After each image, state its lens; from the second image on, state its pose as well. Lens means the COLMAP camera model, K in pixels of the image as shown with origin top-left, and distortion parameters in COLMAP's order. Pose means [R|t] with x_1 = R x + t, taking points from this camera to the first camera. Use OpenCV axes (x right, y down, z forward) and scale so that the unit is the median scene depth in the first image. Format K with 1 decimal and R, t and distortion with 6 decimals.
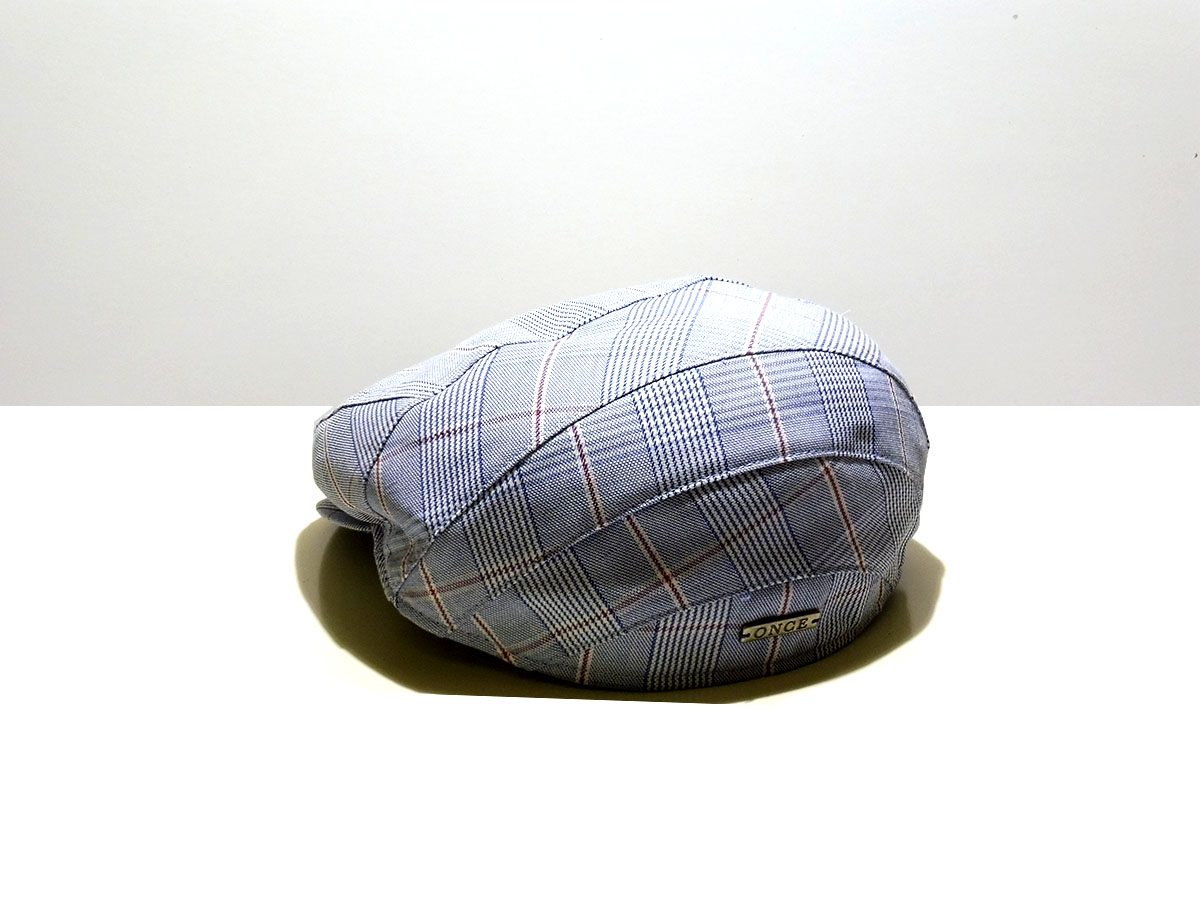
lens RADIAL K [[2338.9, 0, 598.5], [0, 2338.9, 456.4], [0, 0, 1]] dist [0.670210, 0.000000]
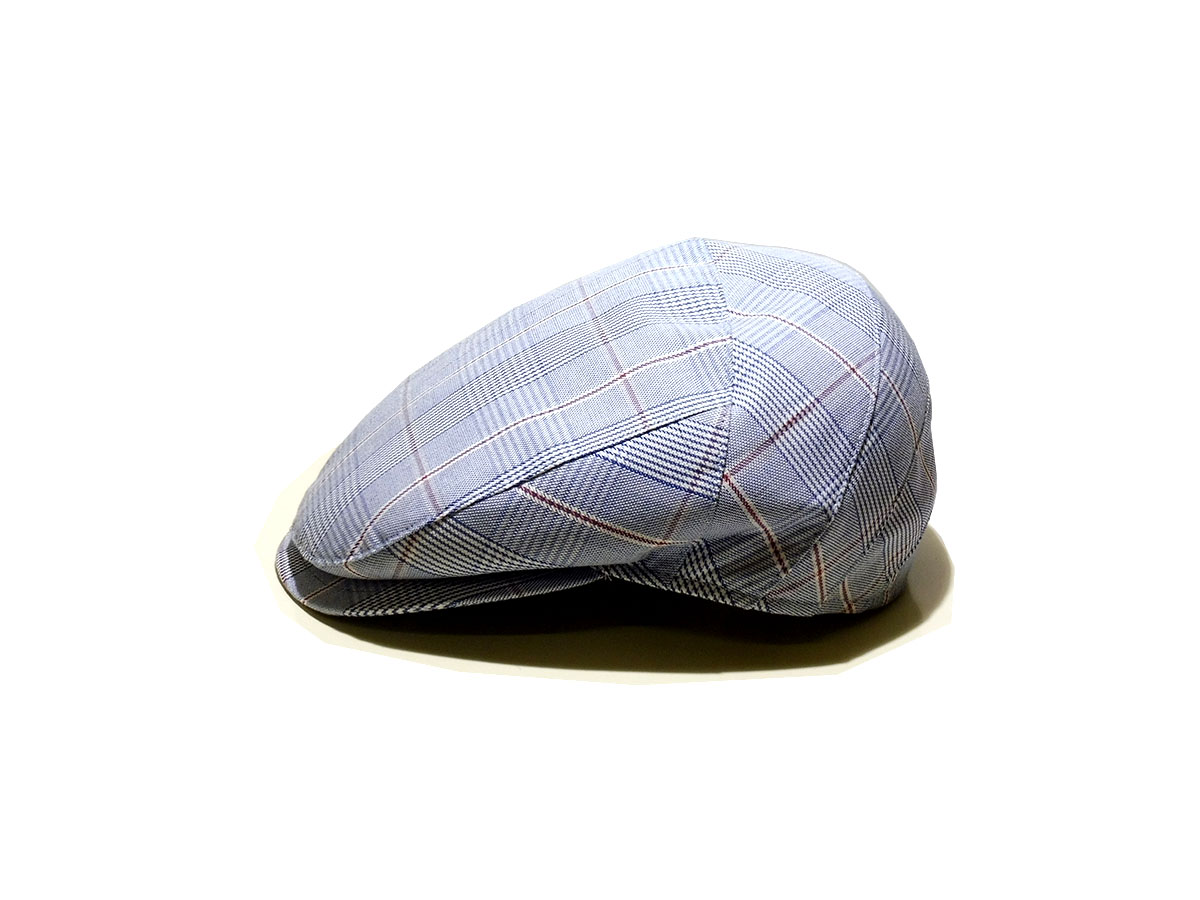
lens RADIAL K [[2338.9, 0, 601.9], [0, 2338.9, 443.4], [0, 0, 1]] dist [0.670210, 0.000000]
pose [[0.394044, -0.294362, 0.870678, -1.002512], [0.281784, 0.940395, 0.190406, -0.221327], [-0.874830, 0.170315, 0.453503, 0.616953]]
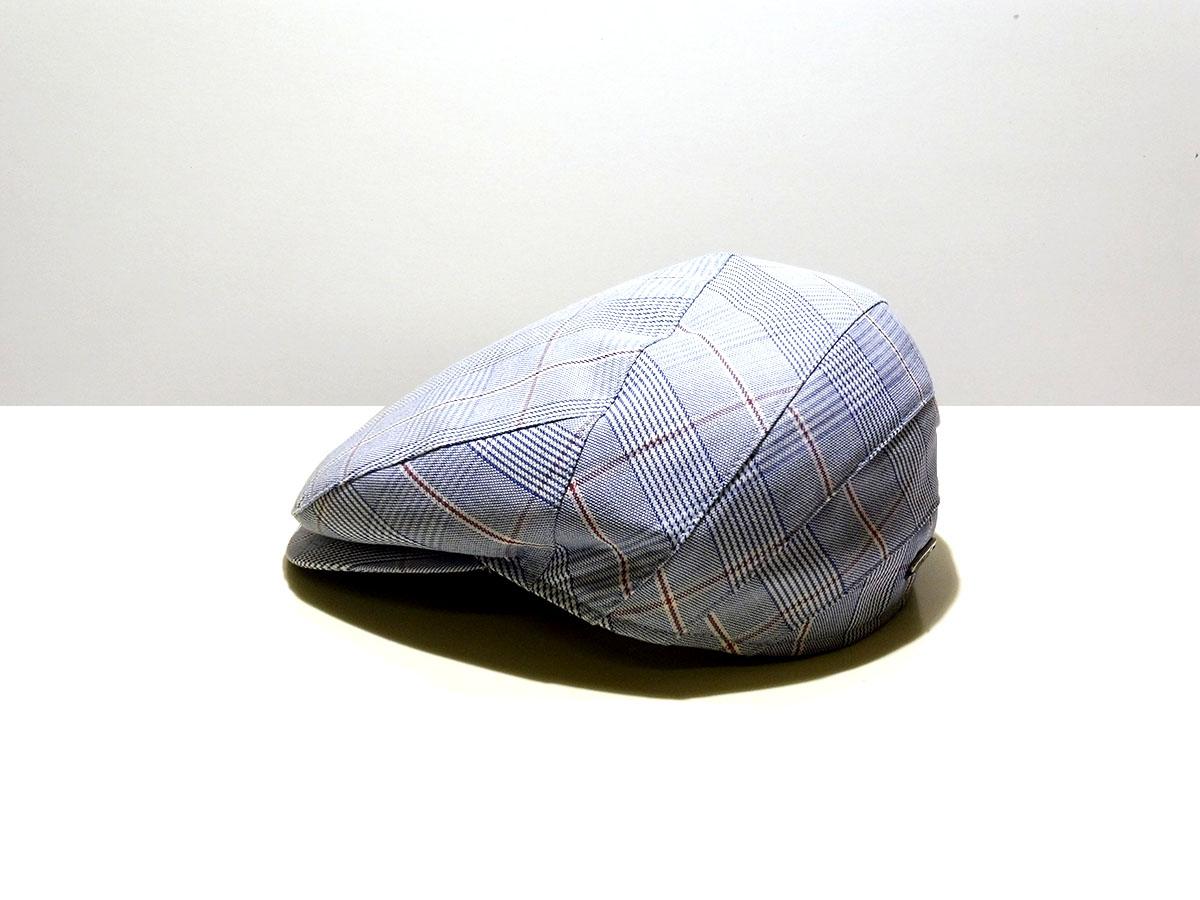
lens RADIAL K [[2338.9, 0, 600.9], [0, 2338.9, 449.8], [0, 0, 1]] dist [0.670210, 0.000000]
pose [[0.790006, -0.195381, 0.581134, -0.668159], [0.188946, 0.979315, 0.072396, -0.083630], [-0.583258, 0.052610, 0.810582, 0.211833]]
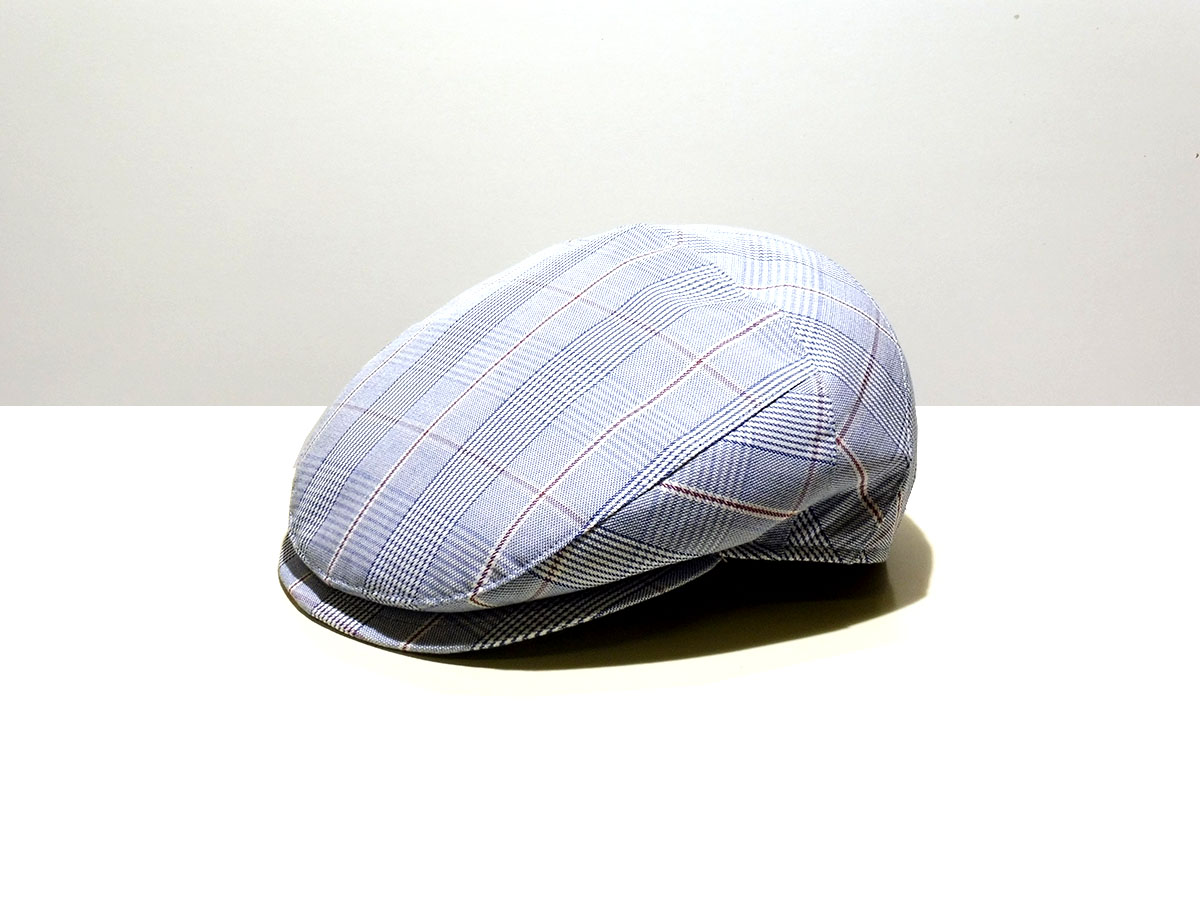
lens RADIAL K [[2338.9, 0, 596.5], [0, 2338.9, 456.0], [0, 0, 1]] dist [0.670210, 0.000000]
pose [[-0.120770, -0.329135, 0.936528, -1.085104], [0.302091, 0.886501, 0.350510, -0.398862], [-0.945598, 0.325248, -0.007634, 1.148842]]
